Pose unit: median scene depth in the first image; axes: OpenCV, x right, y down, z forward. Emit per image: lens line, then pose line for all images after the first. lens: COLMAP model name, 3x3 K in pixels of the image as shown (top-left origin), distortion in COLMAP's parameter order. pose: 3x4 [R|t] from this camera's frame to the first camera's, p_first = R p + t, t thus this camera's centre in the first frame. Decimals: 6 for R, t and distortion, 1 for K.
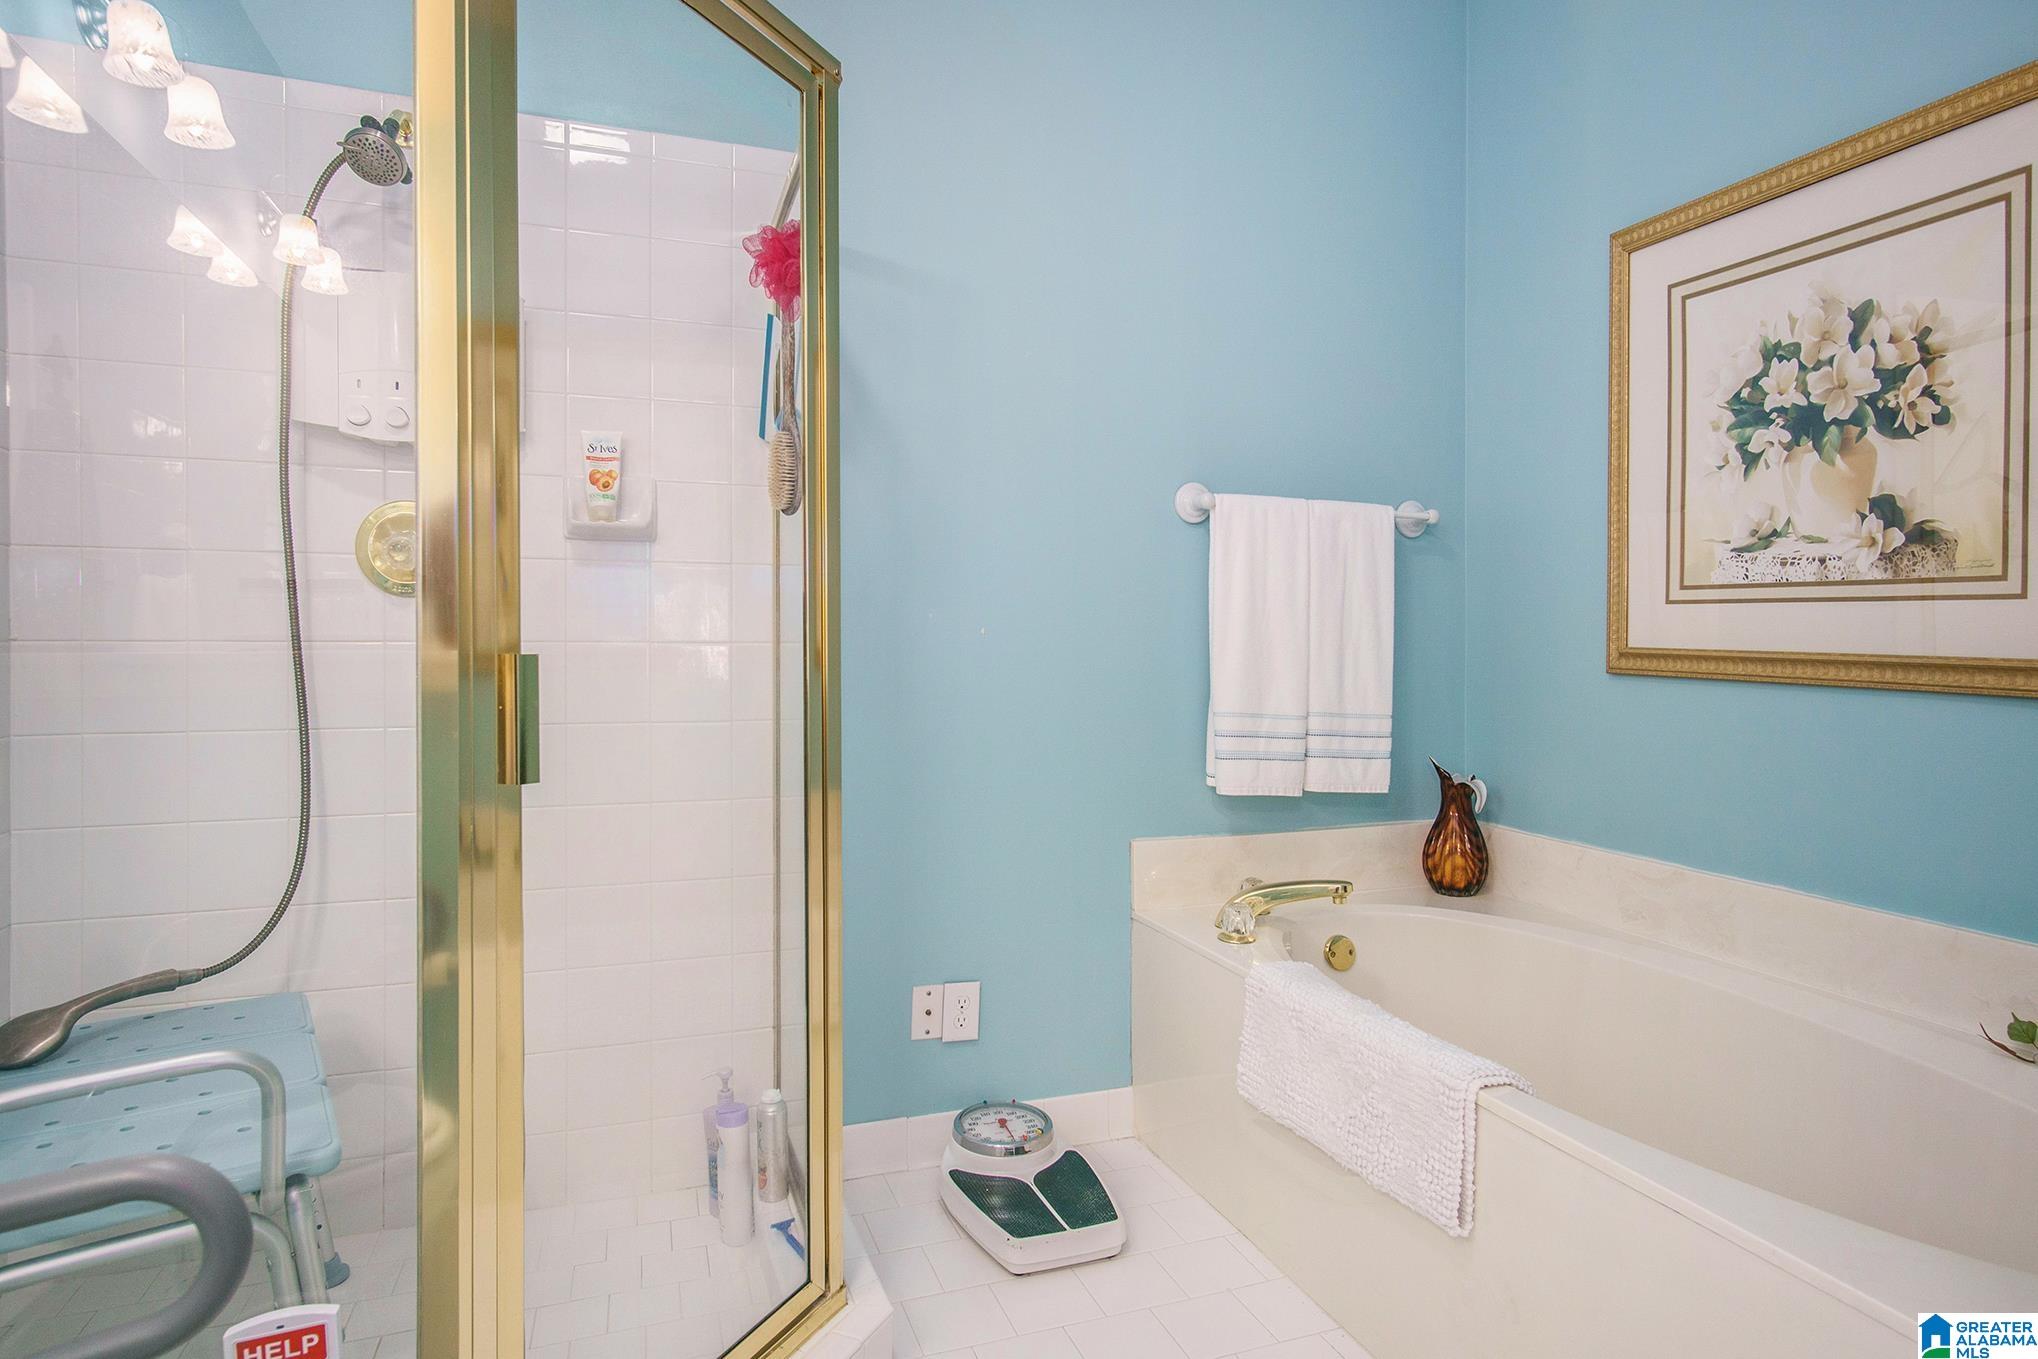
lens RADIAL K [[1096.2, 0, 1018.9], [0, 1096.2, 644.5], [0, 0, 1]] dist [-0.014044, 0.007753]
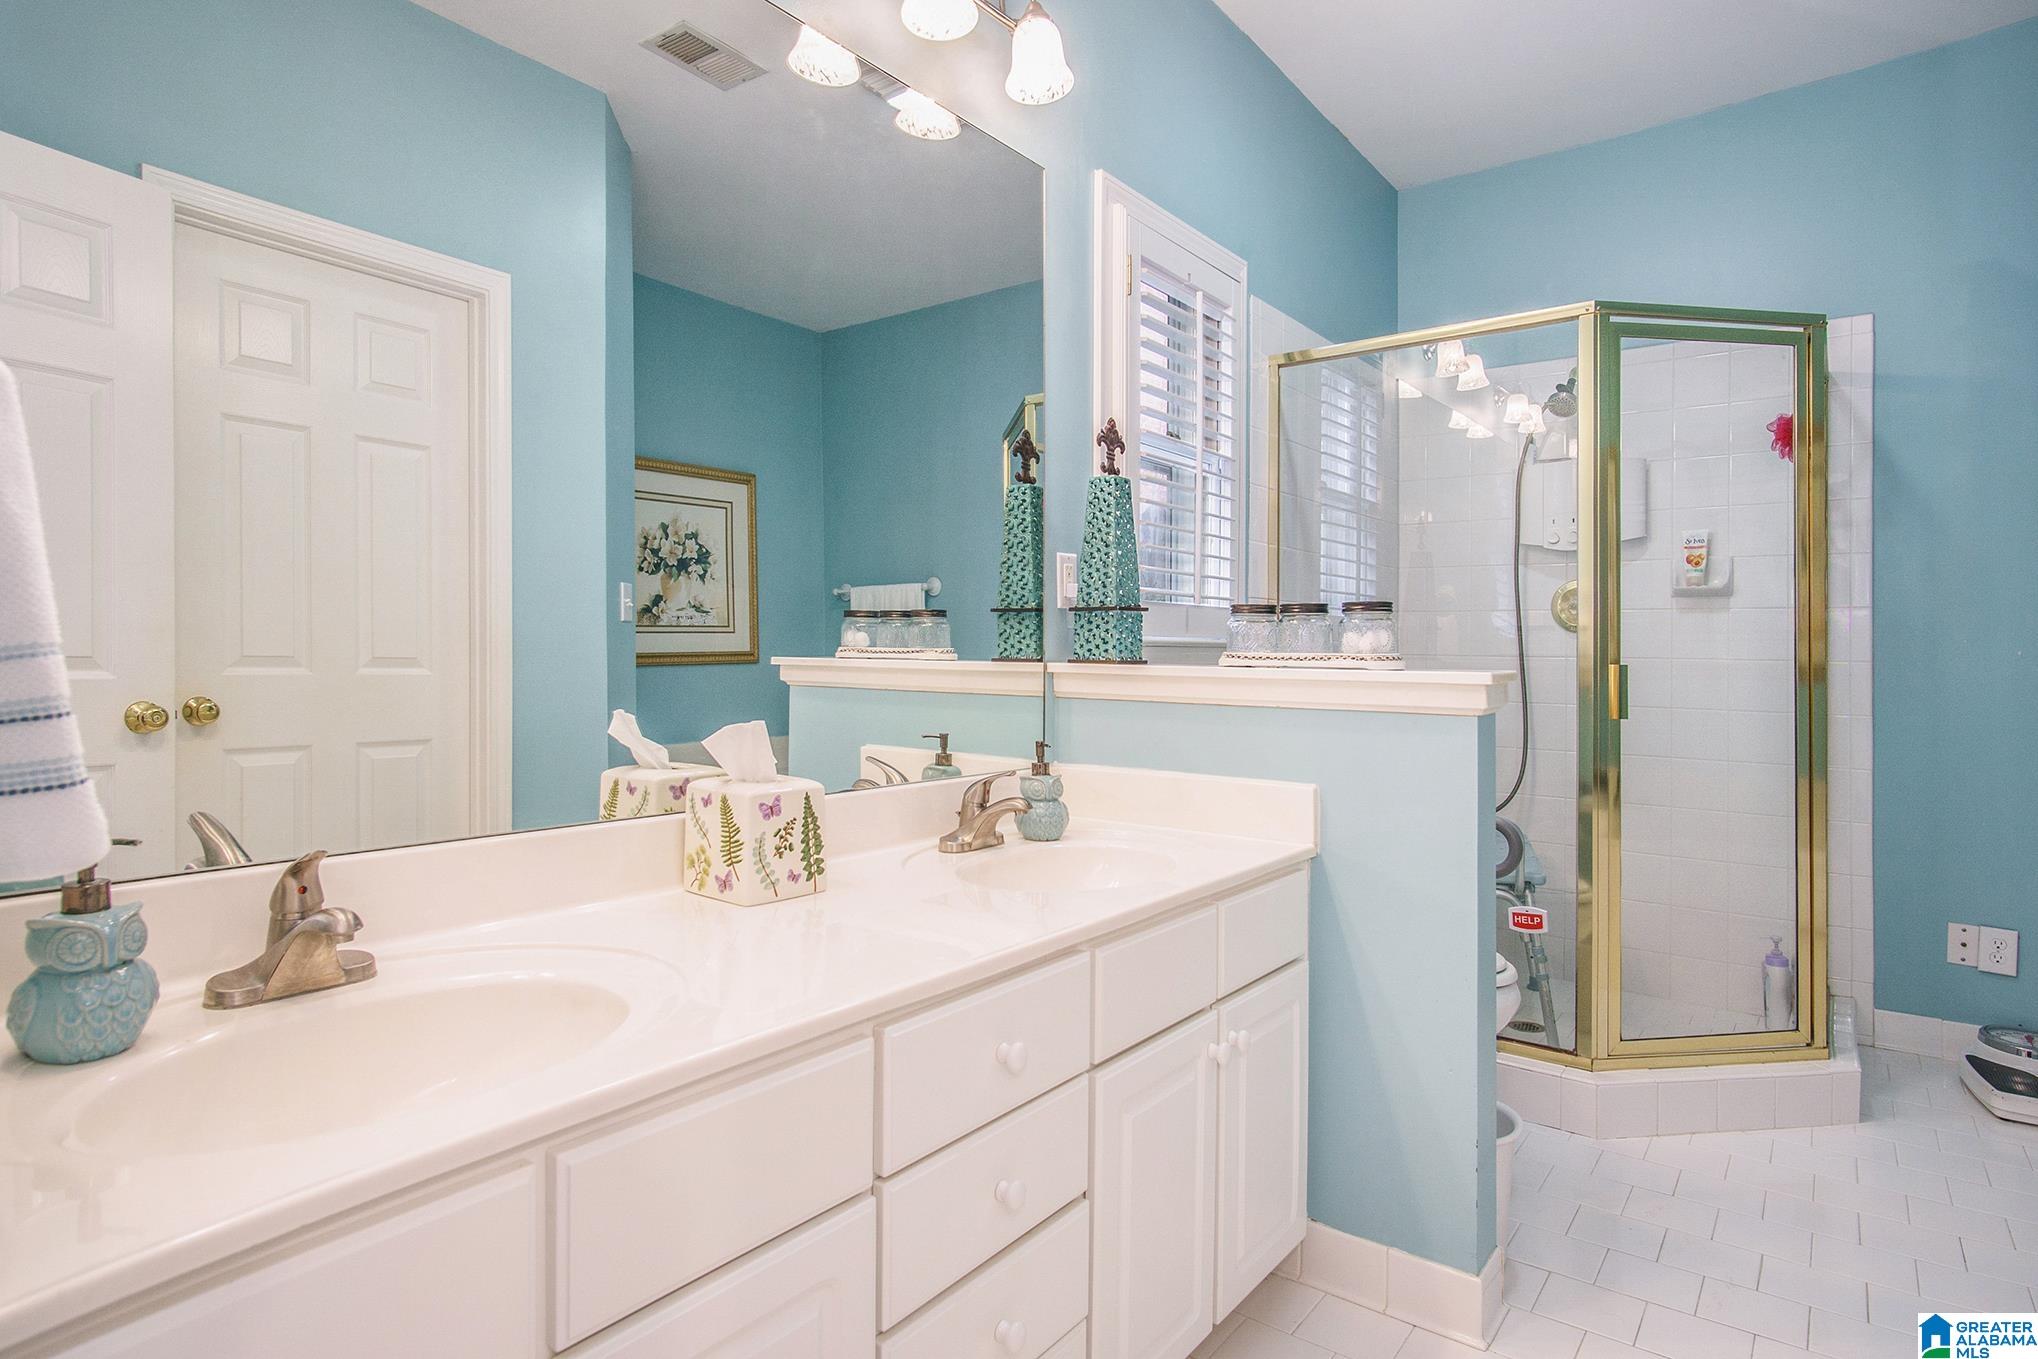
lens RADIAL K [[1096.2, 0, 1025.0], [0, 1096.2, 666.6], [0, 0, 1]] dist [-0.014044, 0.007753]
pose [[0.546870, 0.007183, -0.837187, 0.440533], [-0.010207, 0.999946, 0.001912, 0.015881], [0.837155, 0.007499, 0.546914, -0.733035]]
